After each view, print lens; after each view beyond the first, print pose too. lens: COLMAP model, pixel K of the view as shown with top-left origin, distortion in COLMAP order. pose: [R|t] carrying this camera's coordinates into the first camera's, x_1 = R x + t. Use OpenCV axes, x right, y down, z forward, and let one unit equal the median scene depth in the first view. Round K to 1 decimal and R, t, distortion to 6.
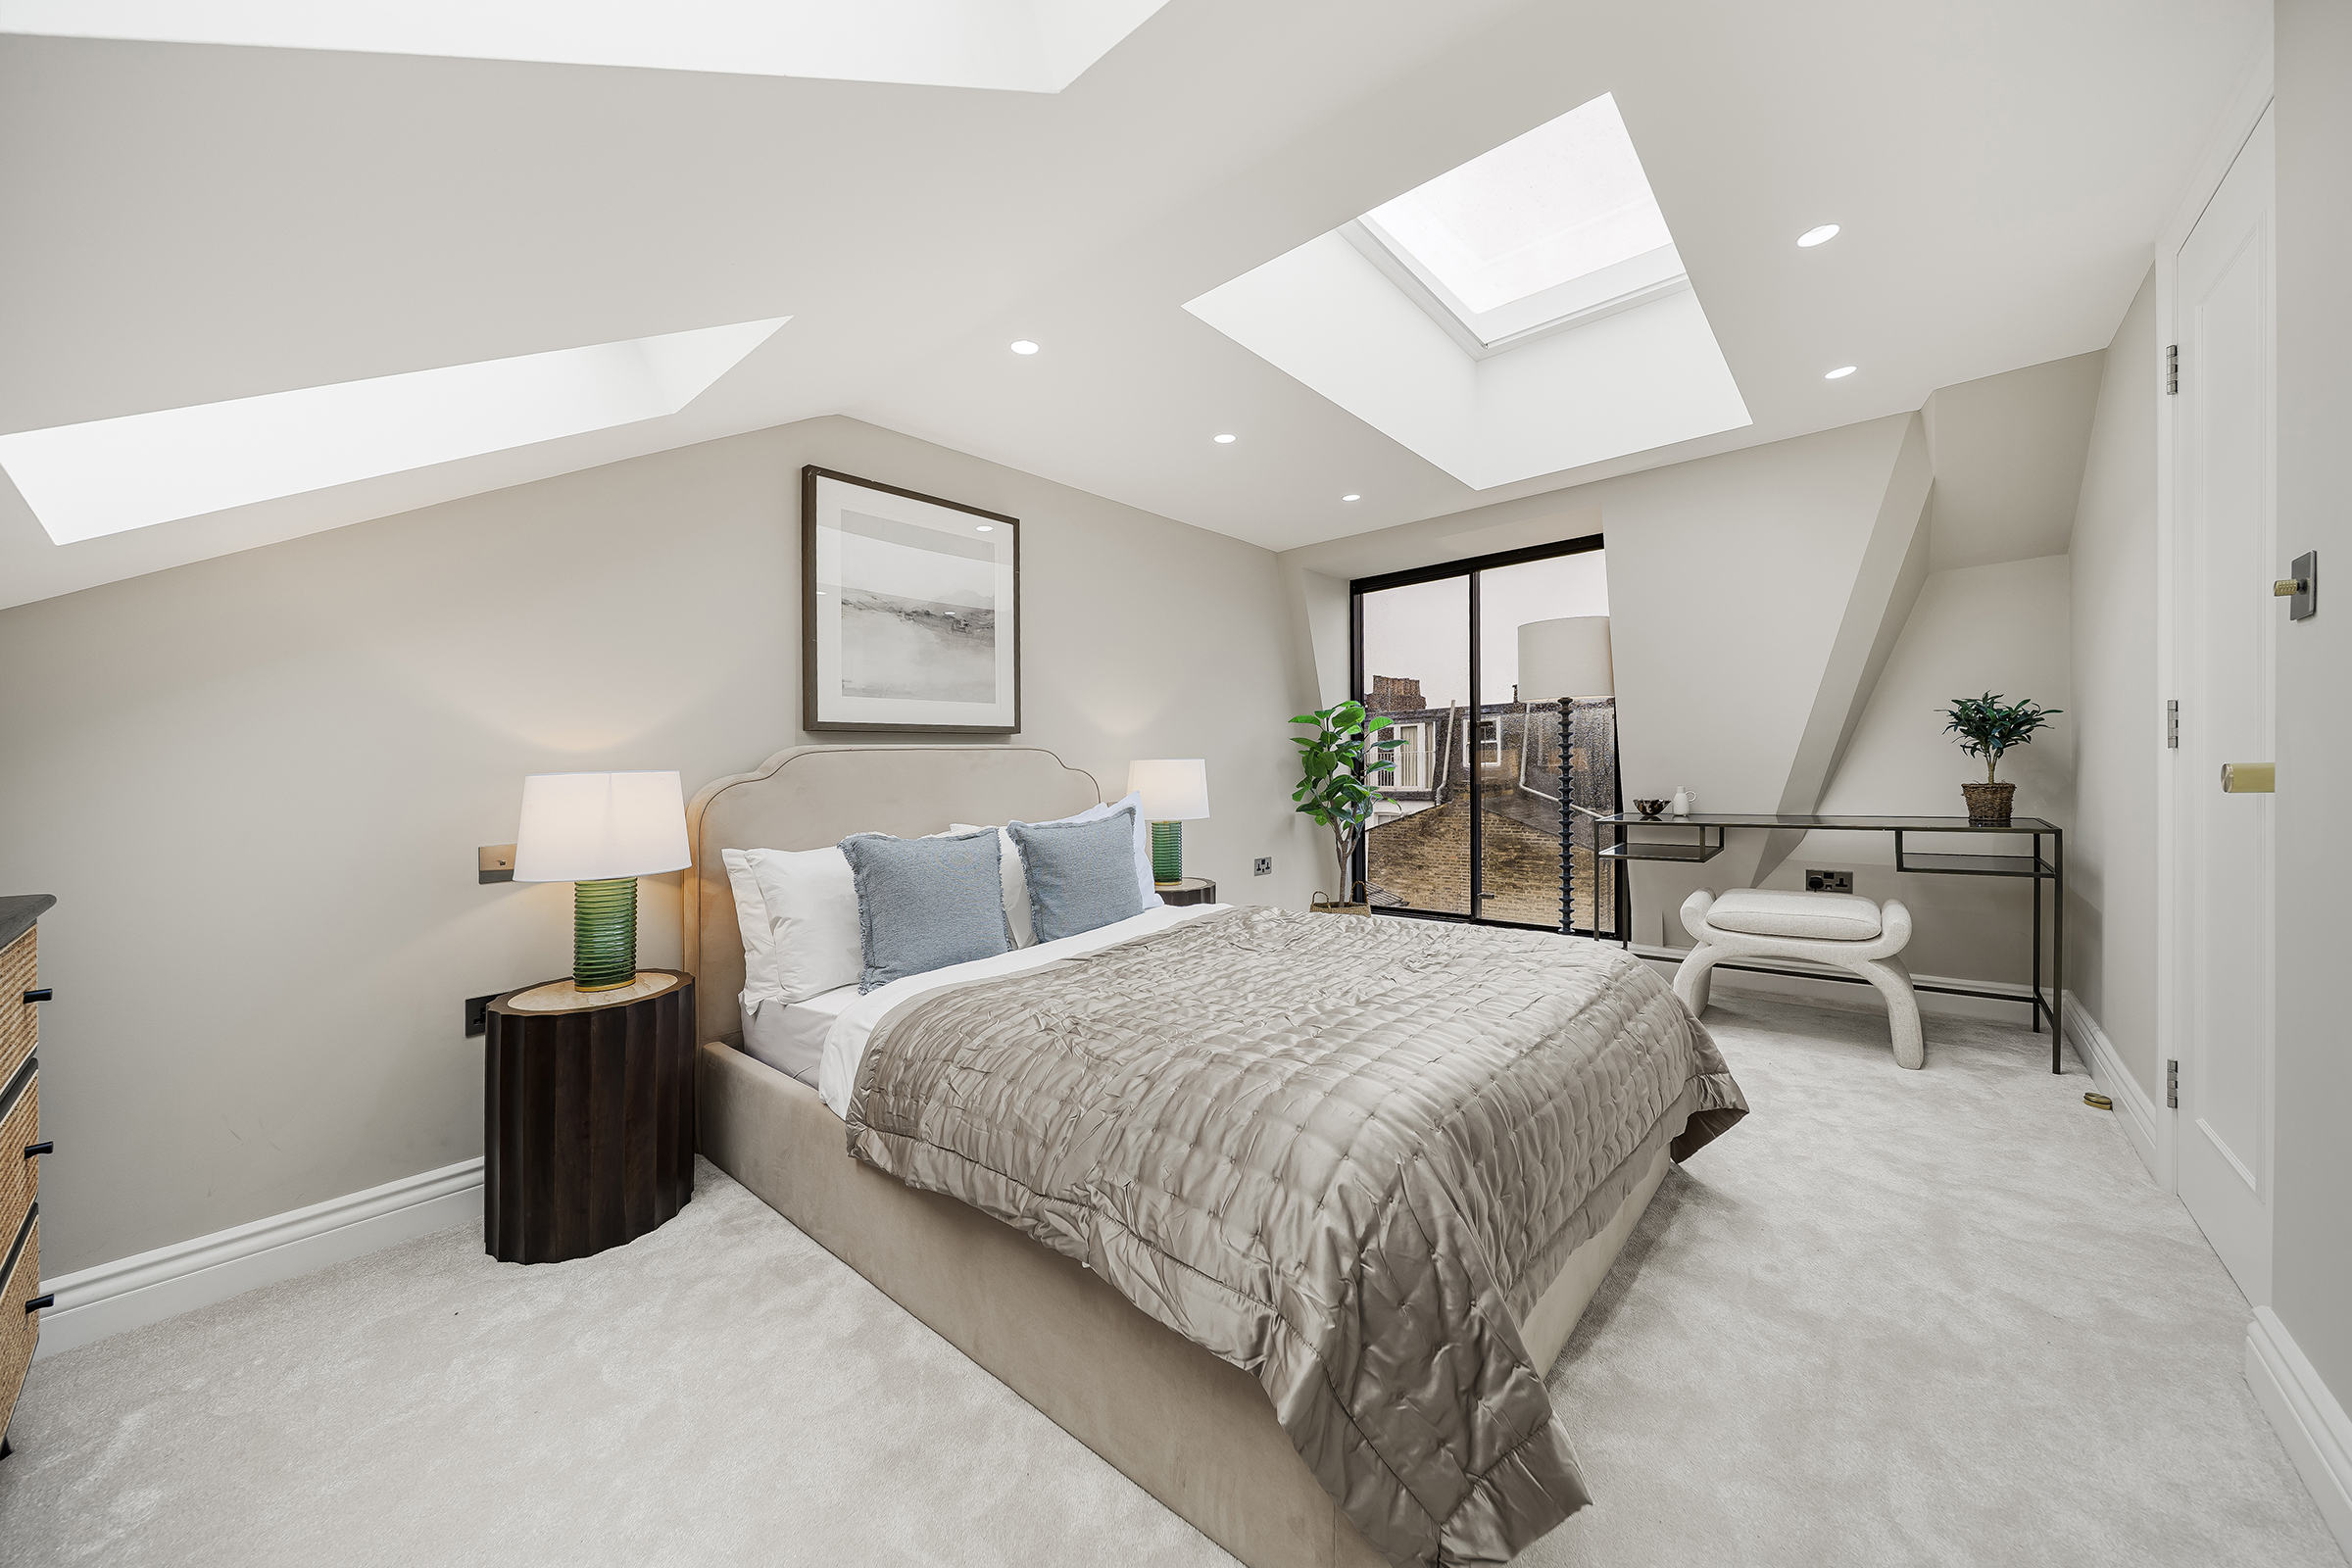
lens RADIAL K [[839.3, 0, 1177.6], [0, 839.3, 777.6], [0, 0, 1]] dist [0.000575, -0.000873]
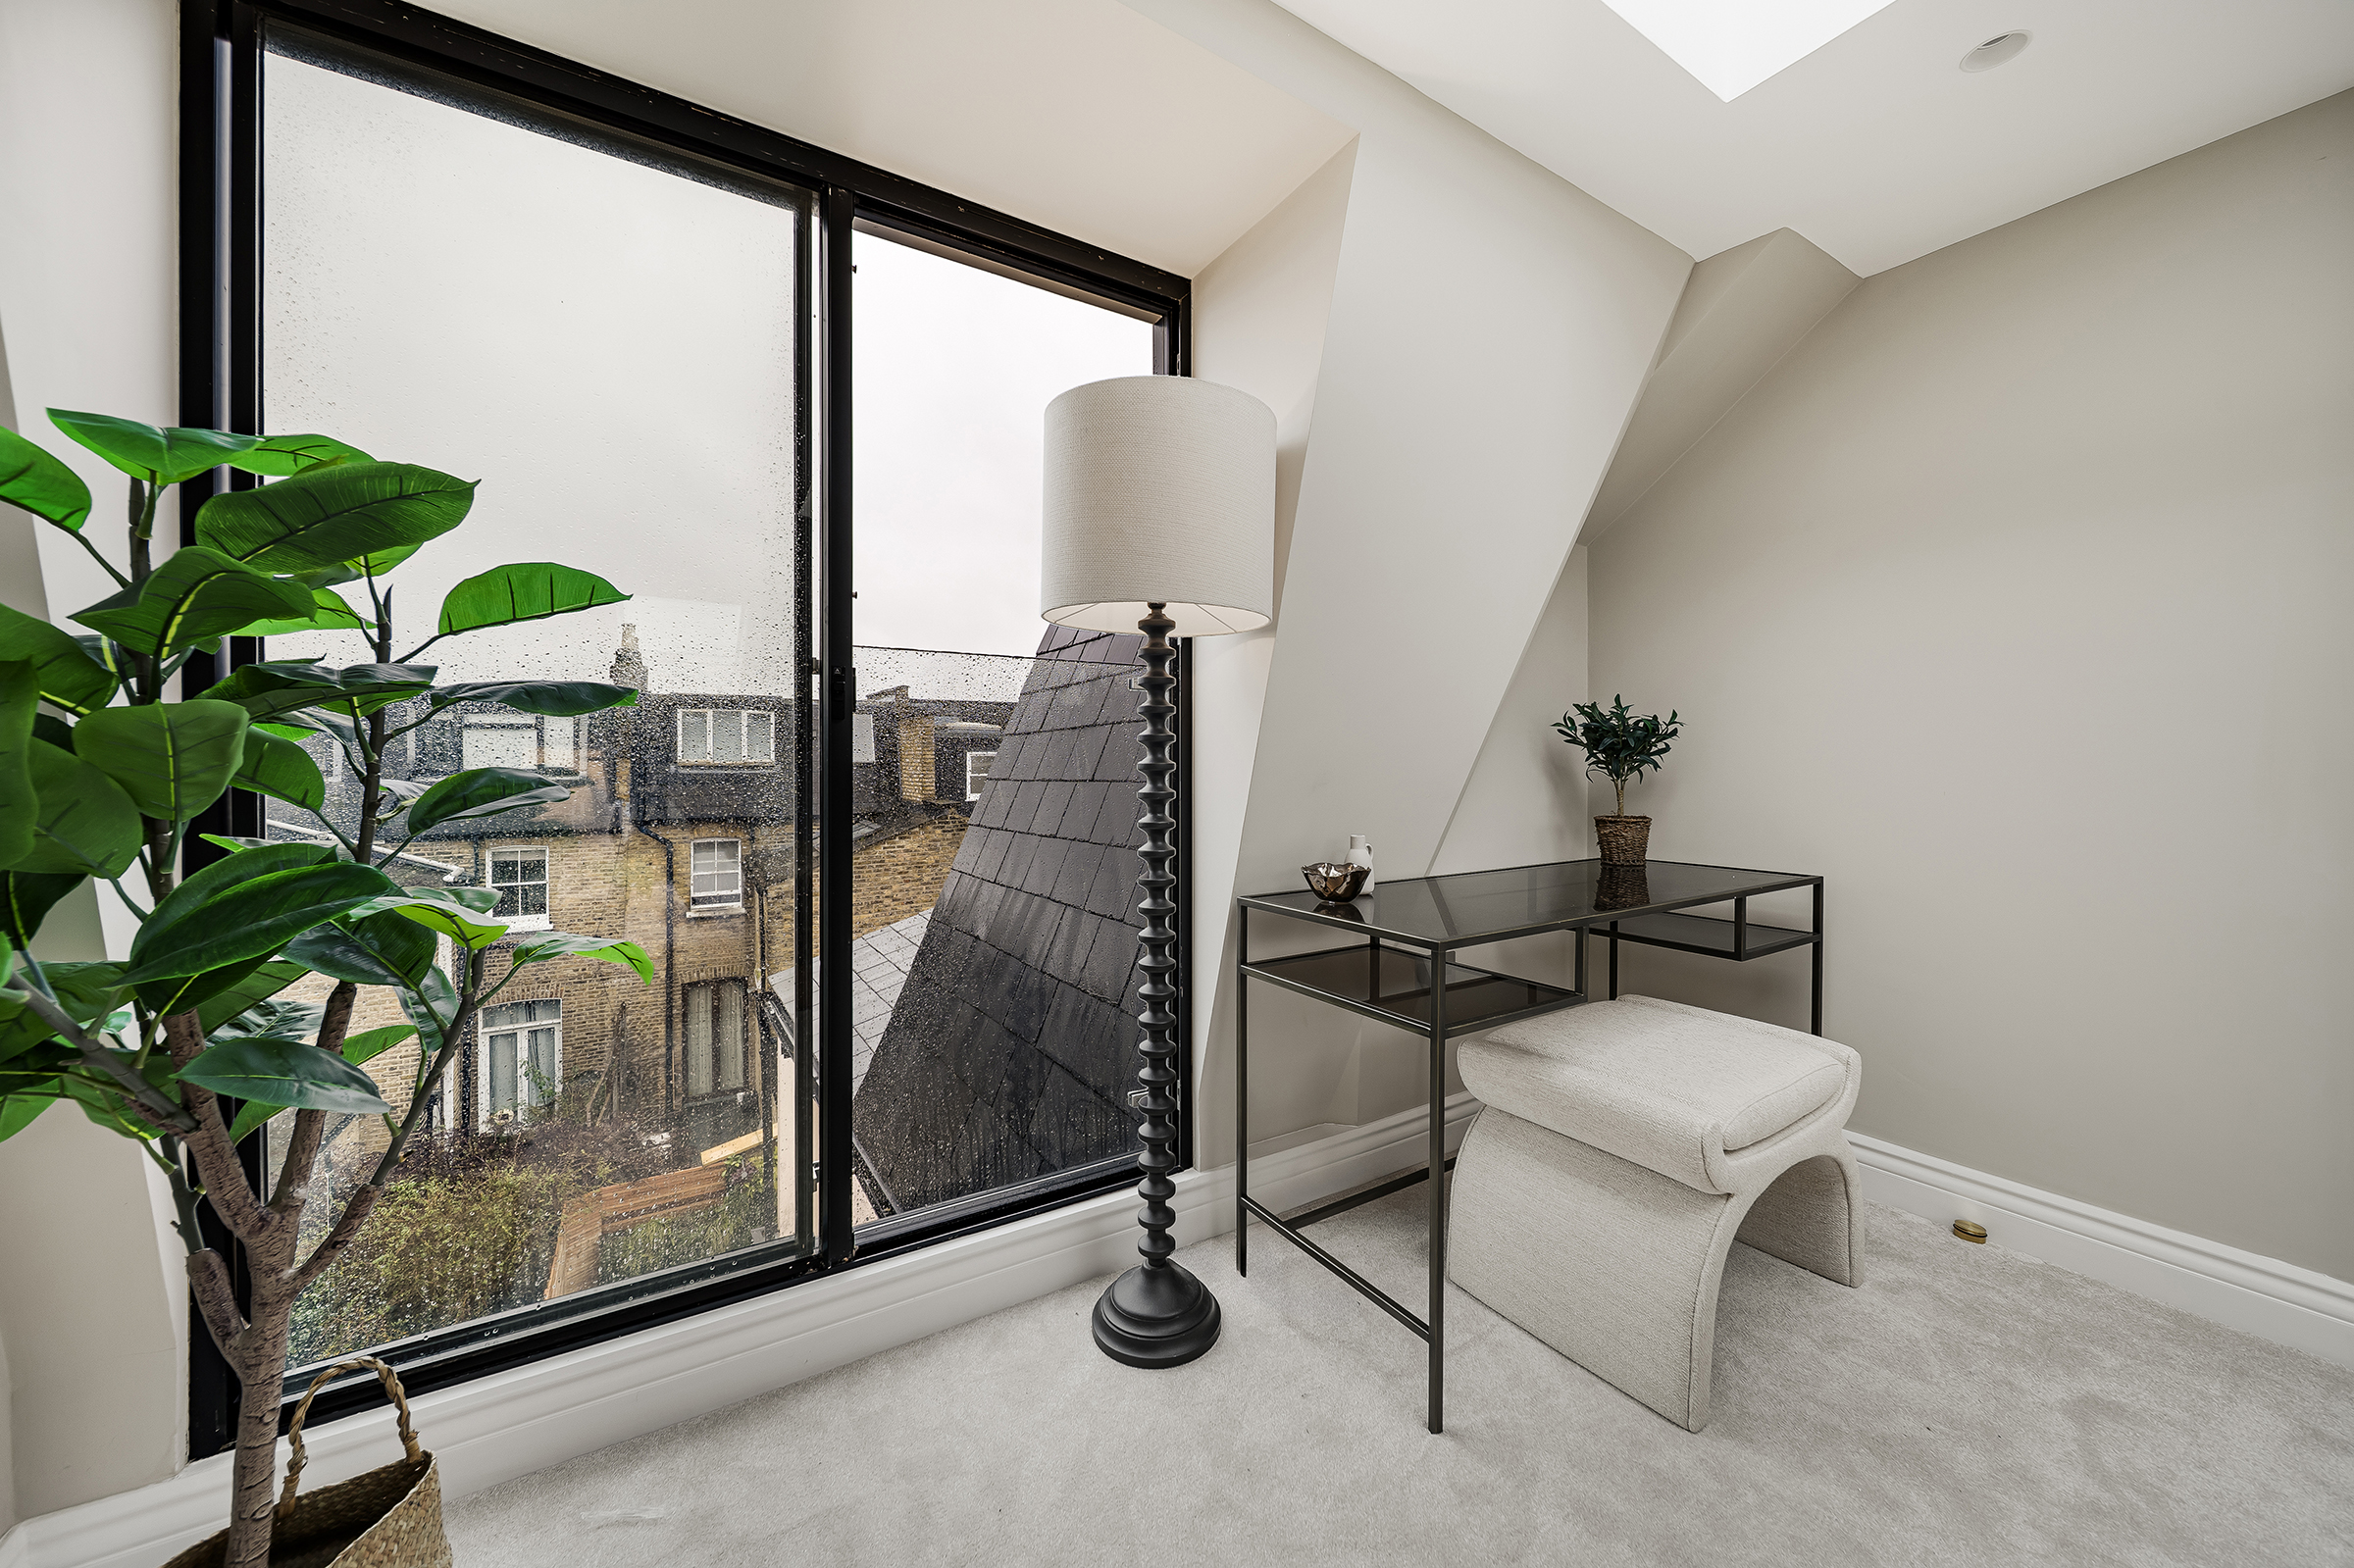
lens RADIAL K [[840.0, 0, 1177.1], [0, 840.0, 767.1], [0, 0, 1]] dist [0.000575, -0.000873]
pose [[0.279754, -0.001035, 0.960071, 0.108090], [0.001147, 0.999999, 0.000744, -0.037728], [-0.960071, 0.000893, 0.279755, 1.164516]]
